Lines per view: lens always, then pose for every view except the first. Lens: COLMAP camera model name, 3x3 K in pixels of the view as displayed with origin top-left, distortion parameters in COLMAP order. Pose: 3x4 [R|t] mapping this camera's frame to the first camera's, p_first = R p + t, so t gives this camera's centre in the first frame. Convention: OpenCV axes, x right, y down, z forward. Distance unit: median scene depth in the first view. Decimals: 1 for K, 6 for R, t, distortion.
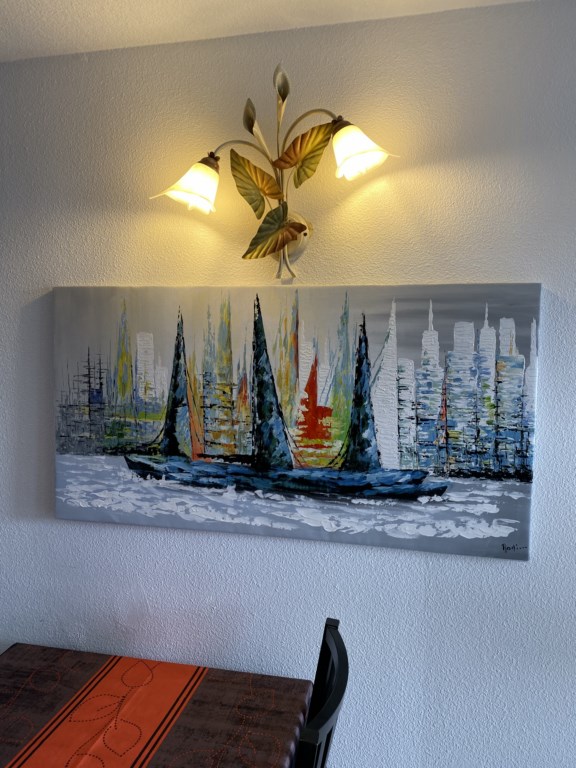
lens RADIAL K [[588.4, 0, 289.5], [0, 588.4, 381.6], [0, 0, 1]] dist [0.004627, -0.002088]
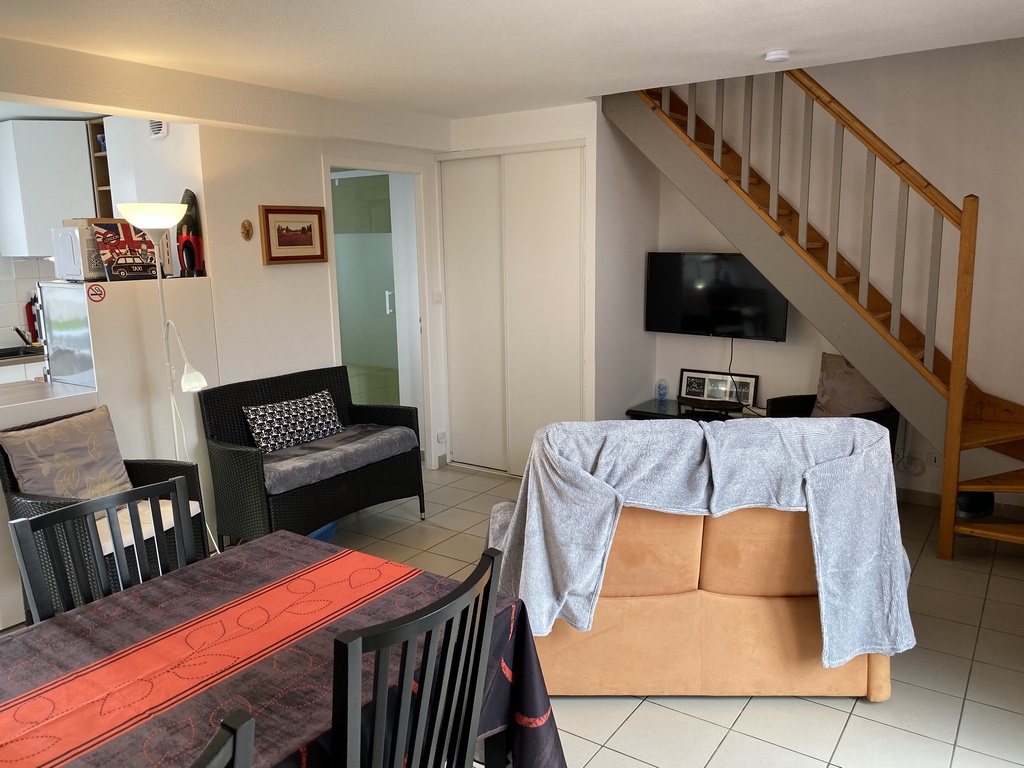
lens RADIAL K [[784.6, 0, 512.7], [0, 784.6, 383.6], [0, 0, 1]] dist [0.004627, -0.002088]
pose [[-0.928596, -0.056724, 0.366731, -1.125544], [0.038470, 0.968209, 0.247168, -0.110192], [-0.369093, 0.243628, -0.896892, 1.735646]]
